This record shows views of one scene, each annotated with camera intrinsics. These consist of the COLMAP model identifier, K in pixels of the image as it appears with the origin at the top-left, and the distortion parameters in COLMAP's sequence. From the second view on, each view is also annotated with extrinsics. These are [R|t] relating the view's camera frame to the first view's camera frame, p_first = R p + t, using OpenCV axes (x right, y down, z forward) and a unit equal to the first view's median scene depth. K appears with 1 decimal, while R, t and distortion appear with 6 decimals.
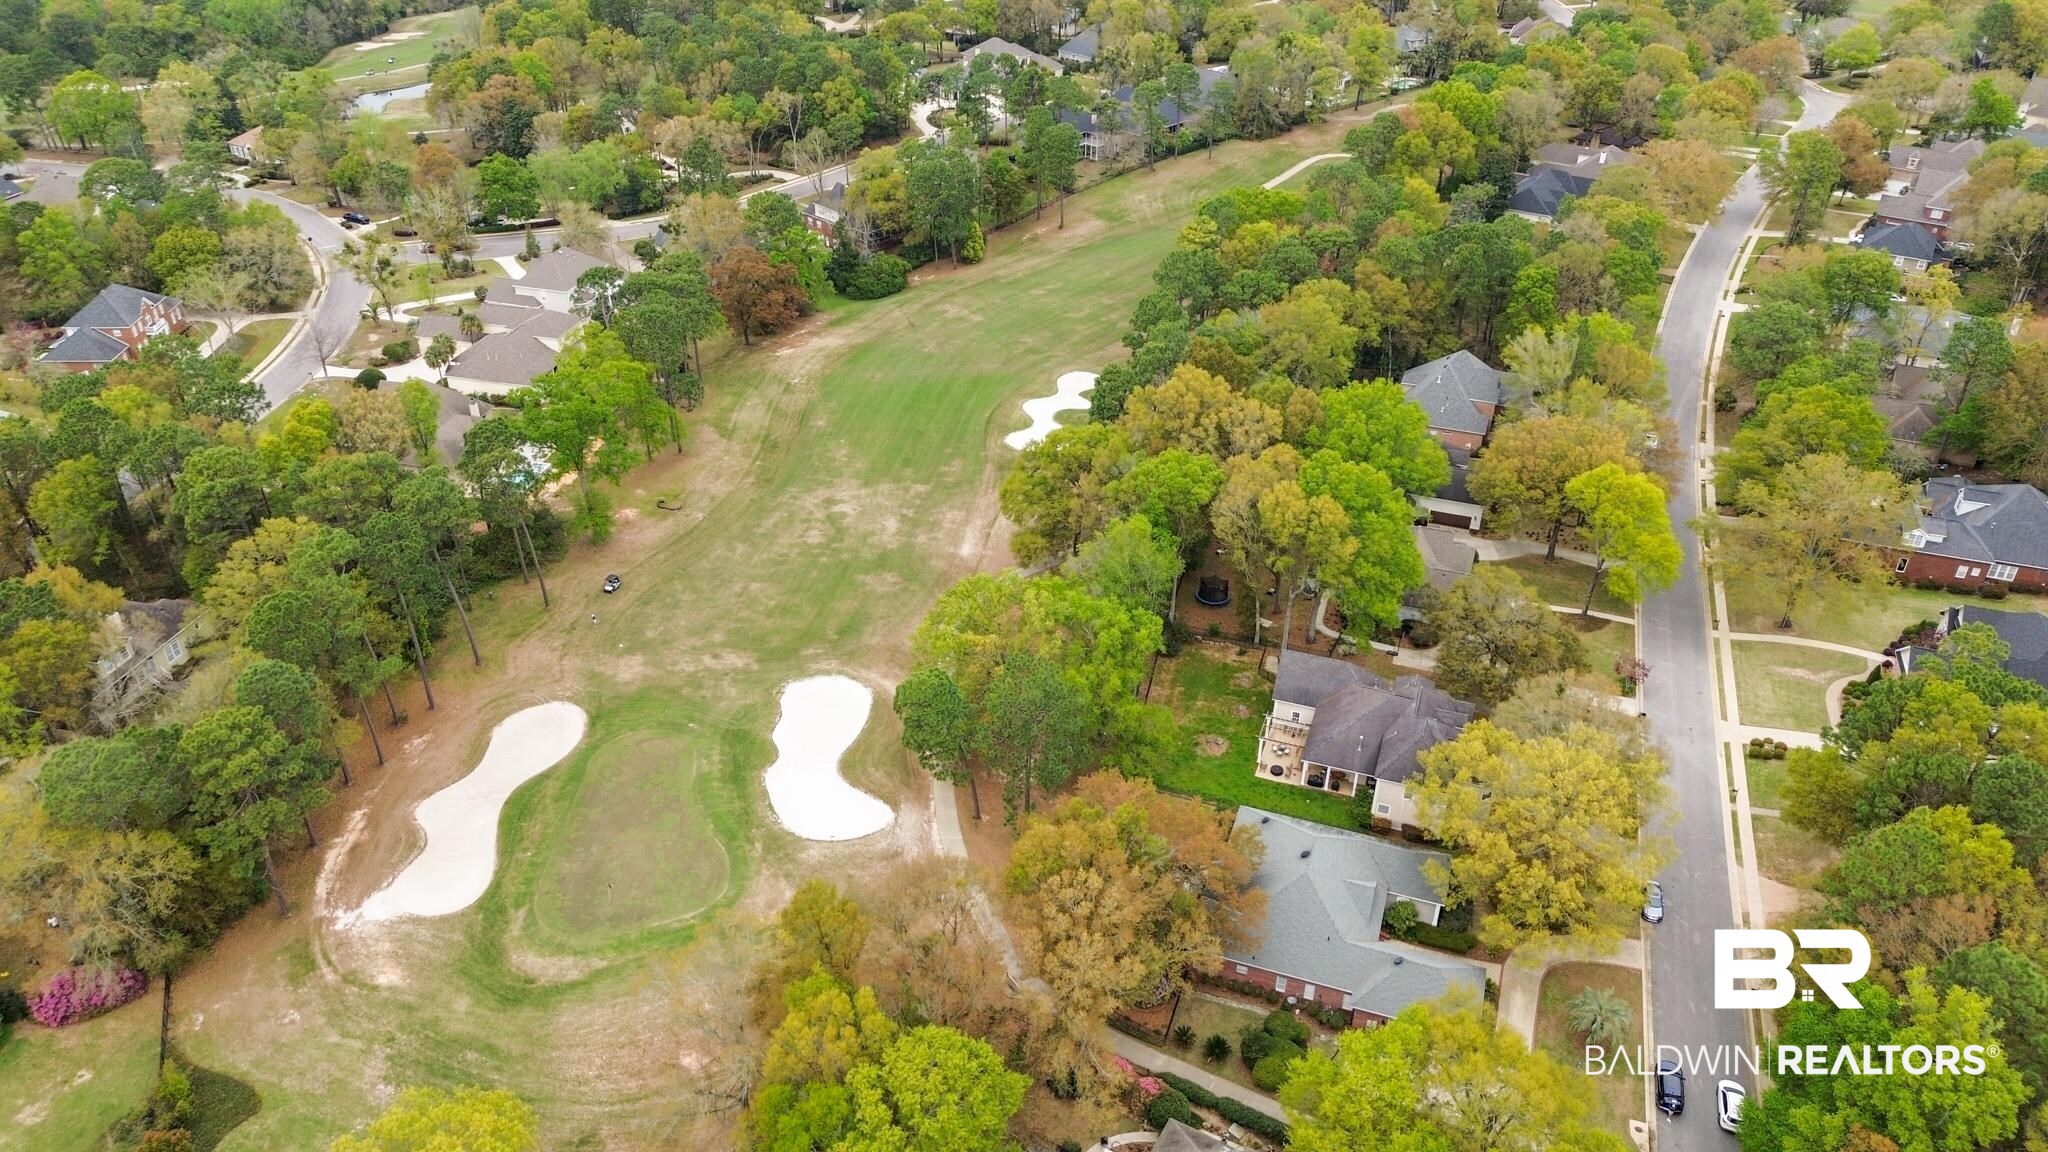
lens RADIAL K [[1461.4, 0, 1024.0], [0, 1461.4, 576.0], [0, 0, 1]] dist [0.075226, -0.080912]
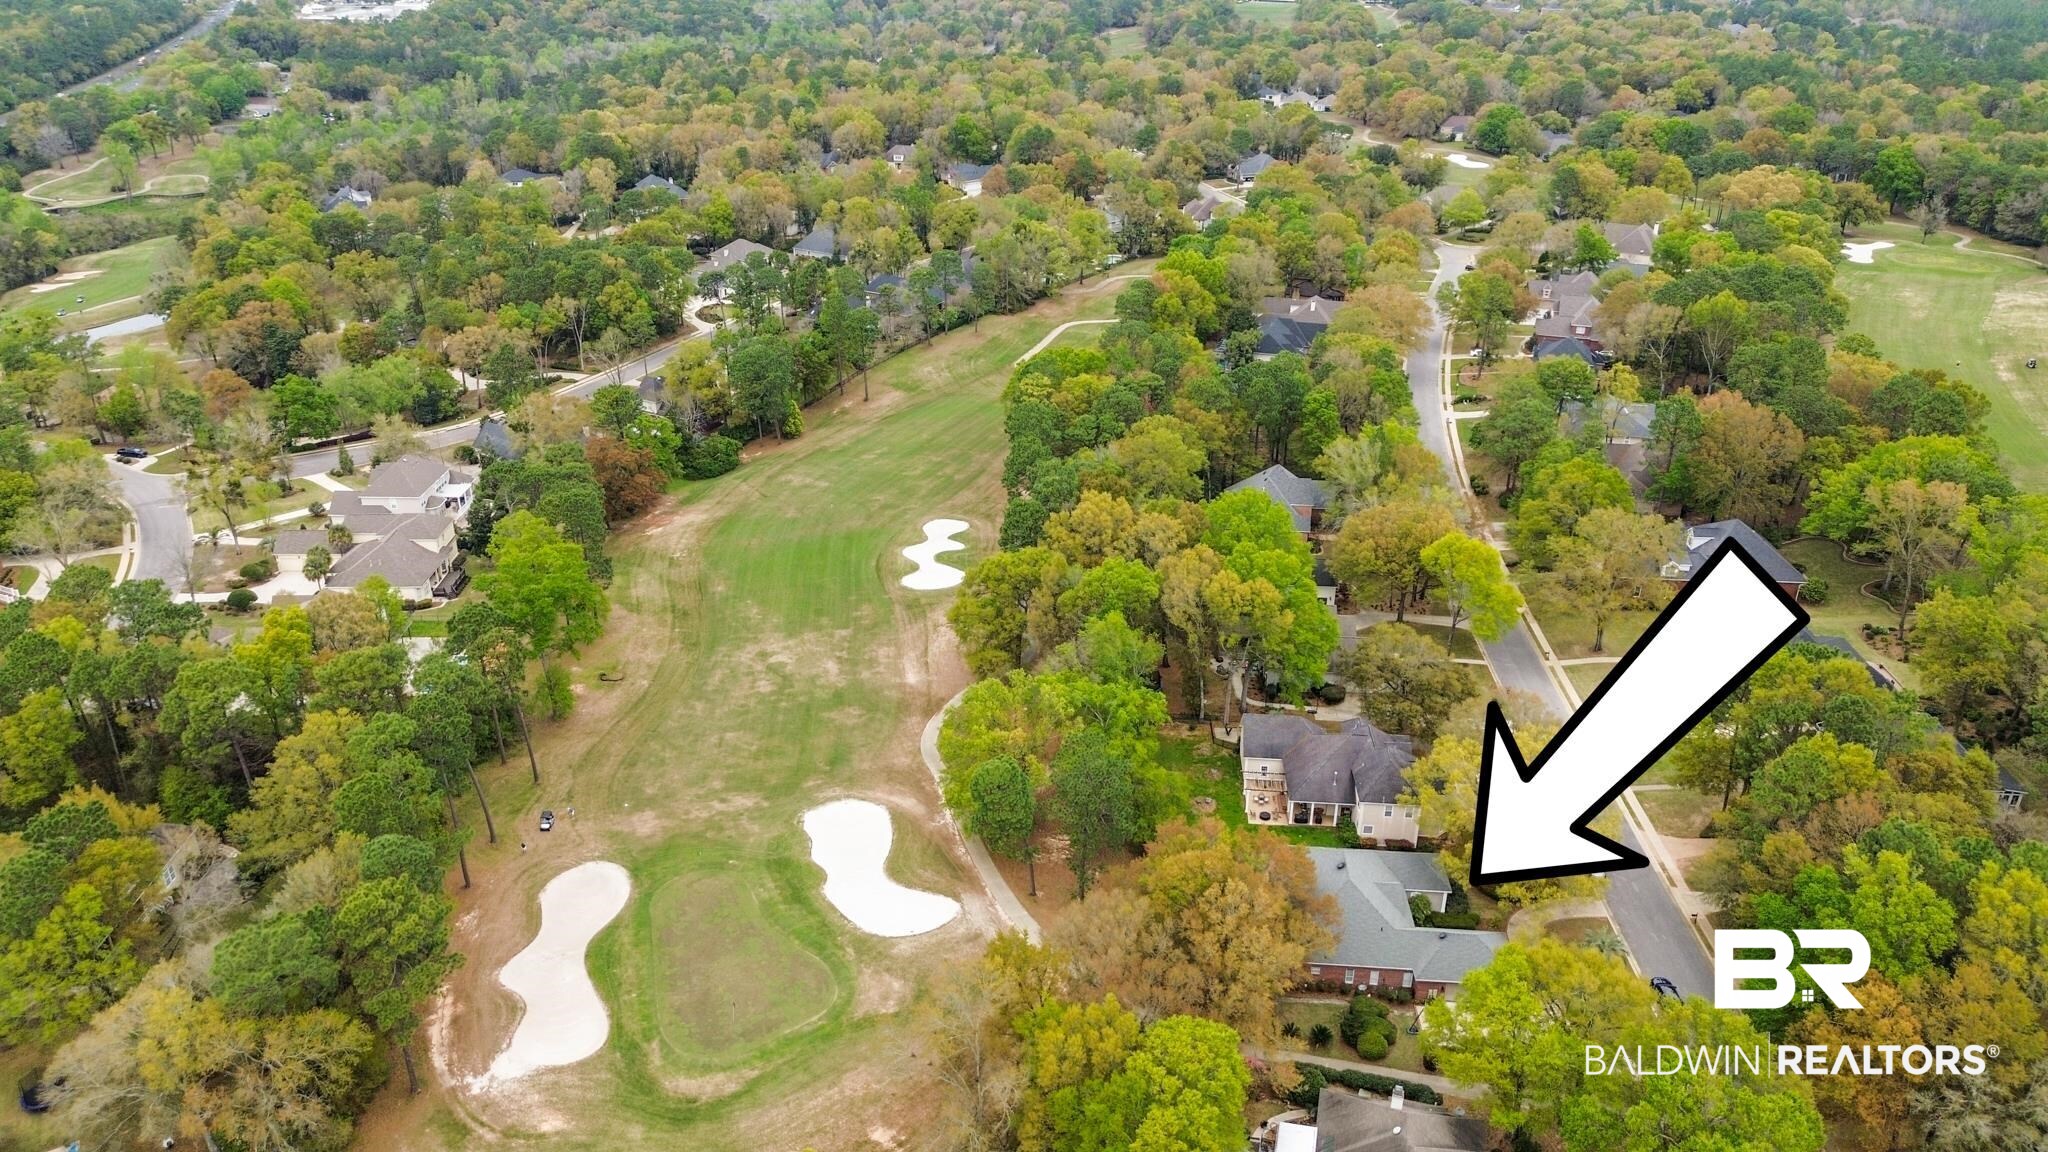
lens RADIAL K [[1461.4, 0, 1024.0], [0, 1461.4, 576.0], [0, 0, 1]] dist [0.075226, -0.080912]
pose [[0.964861, -0.111159, 0.238090, -0.181141], [0.140040, 0.984239, -0.107996, 0.030979], [-0.222333, 0.137543, 0.965220, -0.065703]]
